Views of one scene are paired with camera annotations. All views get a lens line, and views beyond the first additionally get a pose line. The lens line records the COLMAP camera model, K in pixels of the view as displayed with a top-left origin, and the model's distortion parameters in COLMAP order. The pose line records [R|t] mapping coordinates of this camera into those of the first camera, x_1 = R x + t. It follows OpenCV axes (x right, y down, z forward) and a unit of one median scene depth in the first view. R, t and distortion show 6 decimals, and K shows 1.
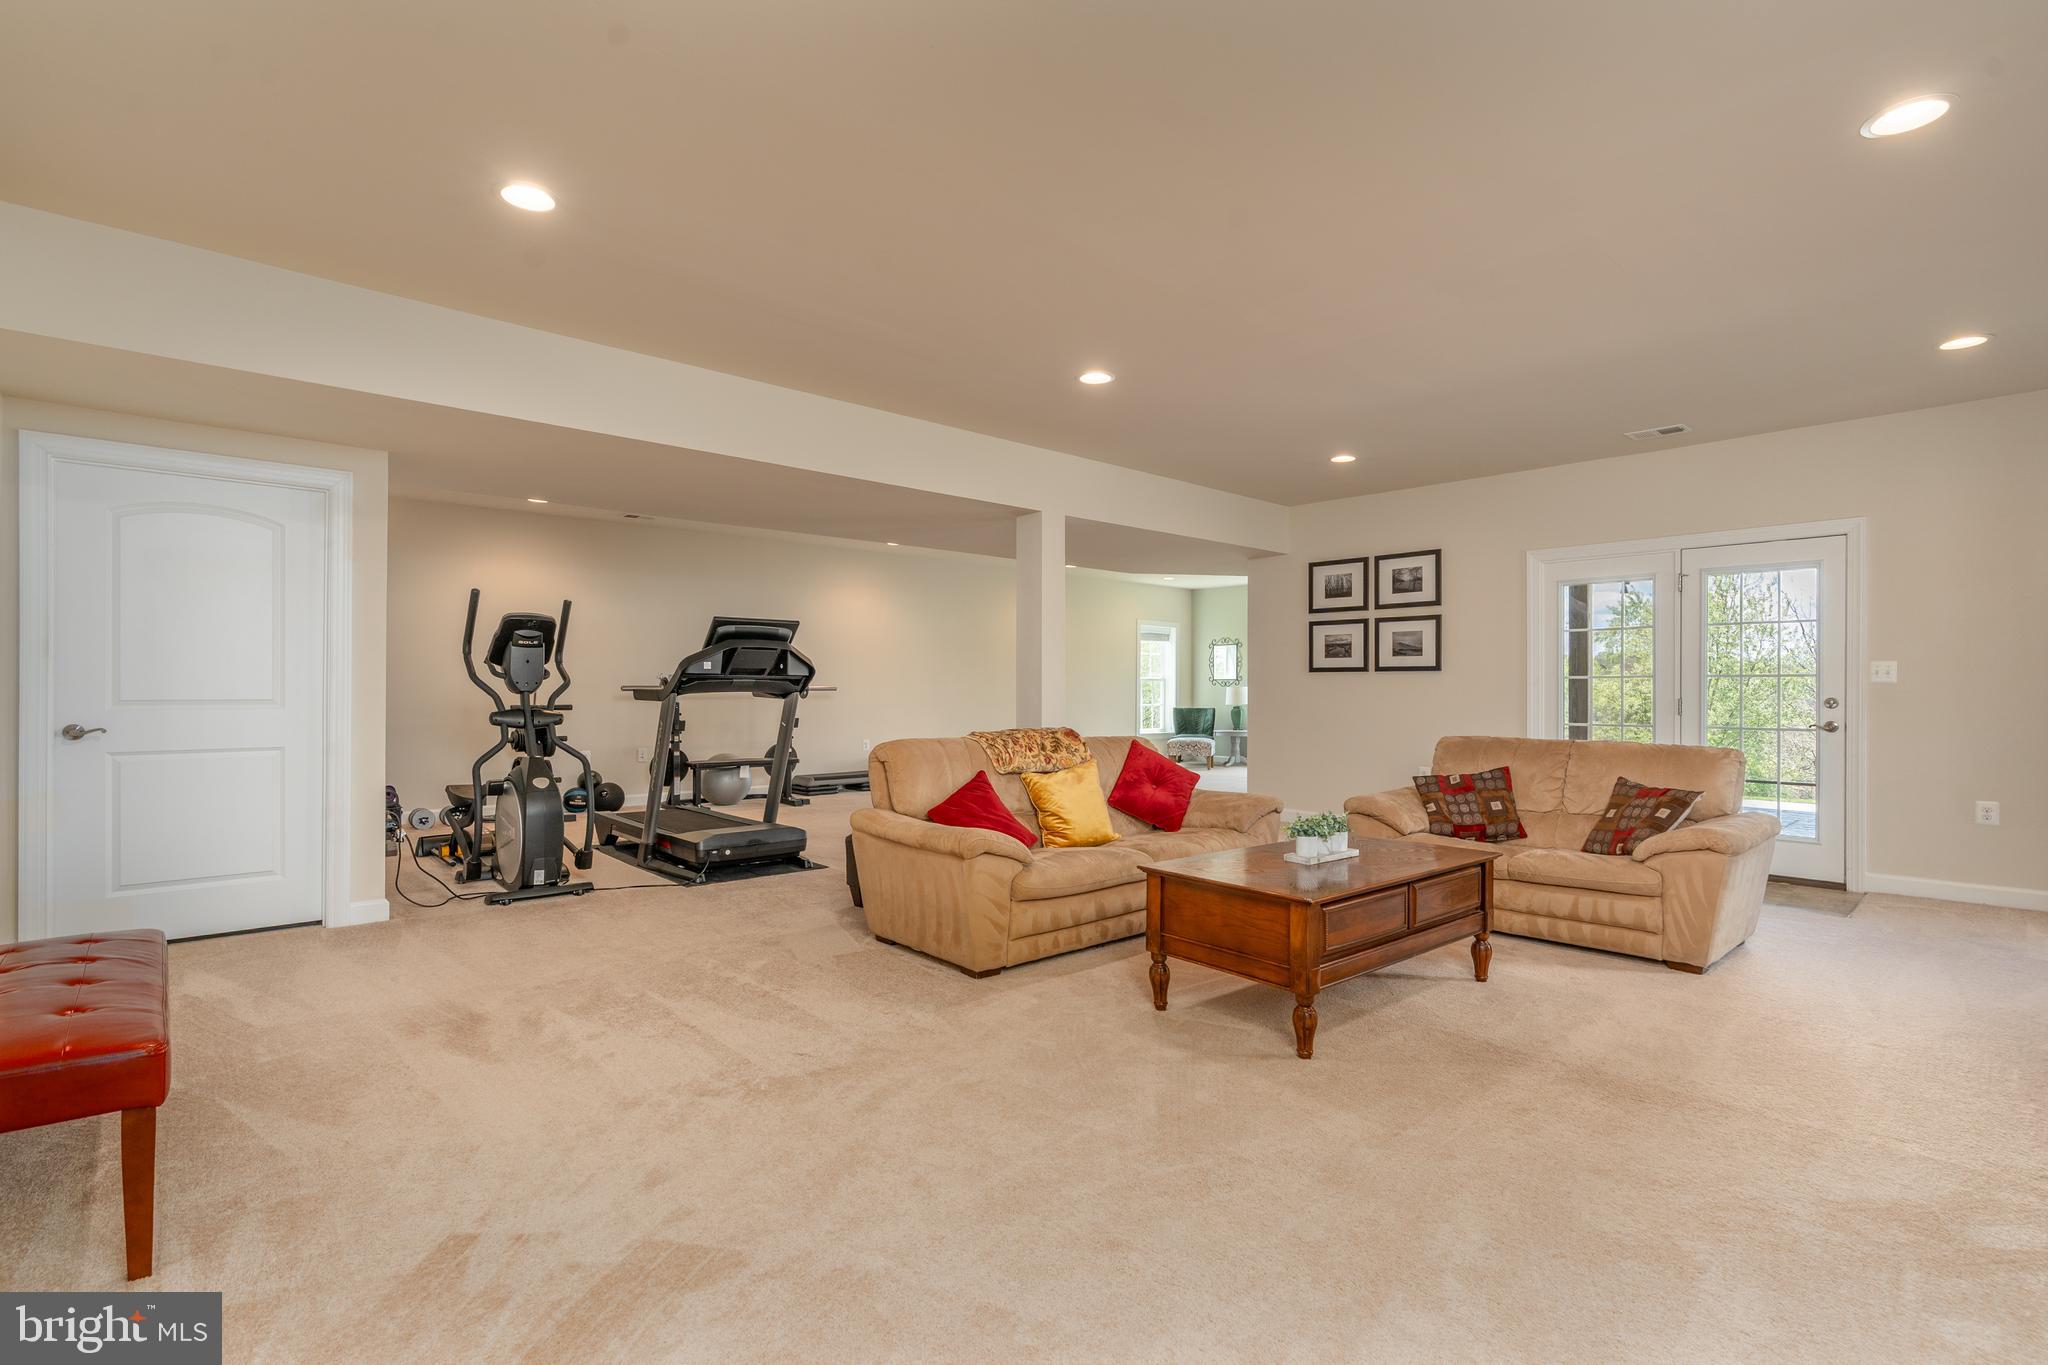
lens RADIAL K [[986.3, 0, 1024.1], [0, 986.3, 688.4], [0, 0, 1]] dist [-0.004932, -0.000213]
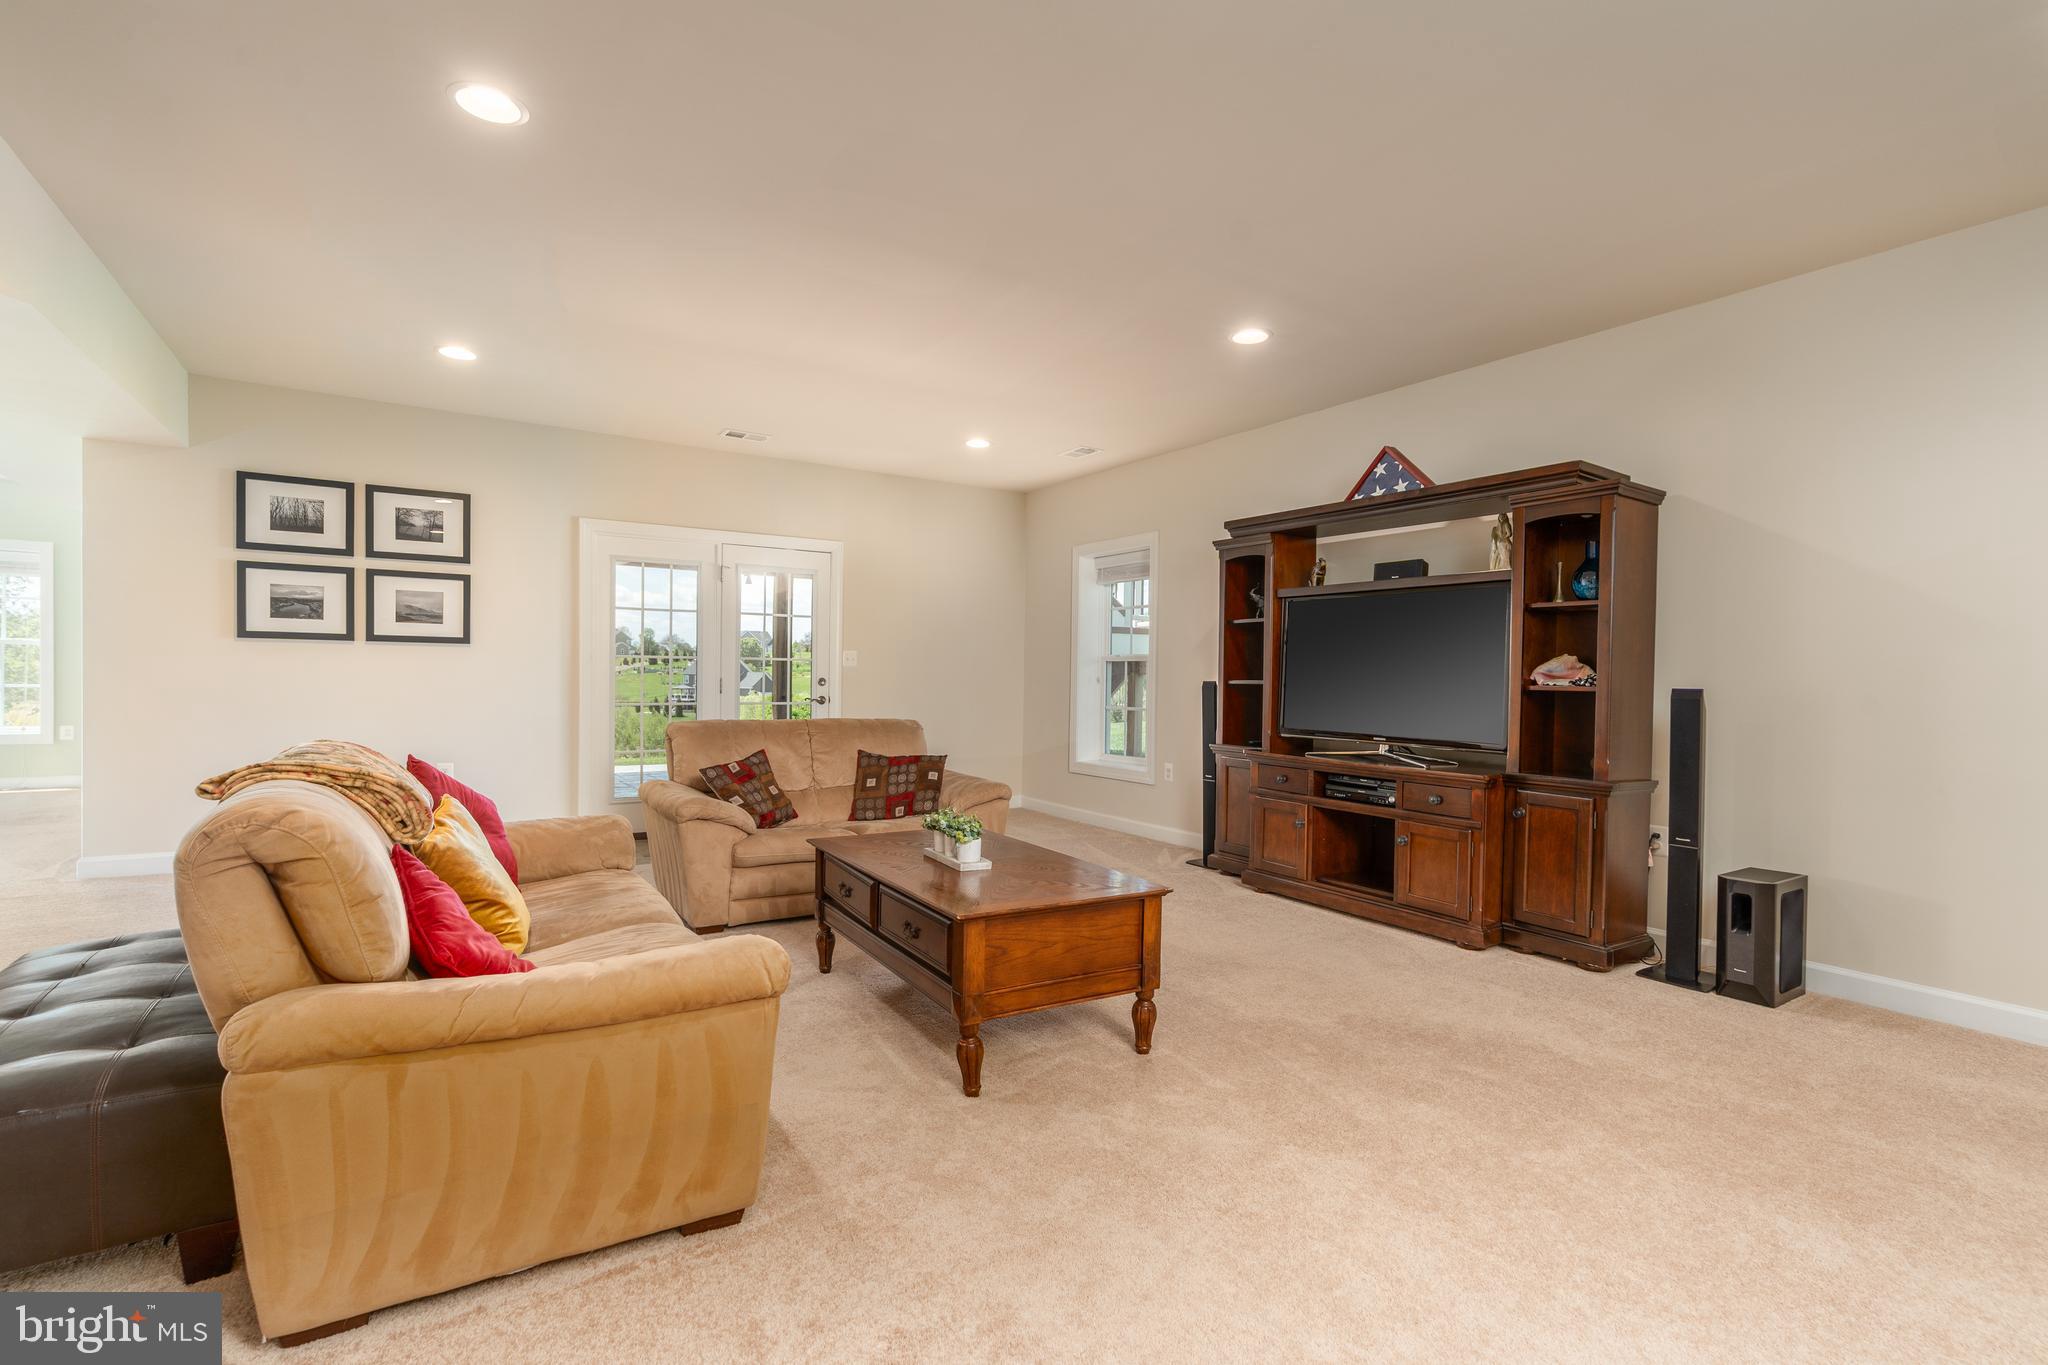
lens RADIAL K [[949.7, 0, 1024.0], [0, 949.7, 682.5], [0, 0, 1]] dist [0.001007, 0.000383]
pose [[0.147475, -0.009094, 0.989024, -0.279109], [-0.015099, 0.999821, 0.011444, -0.001655], [-0.988951, -0.016621, 0.147311, 0.411748]]
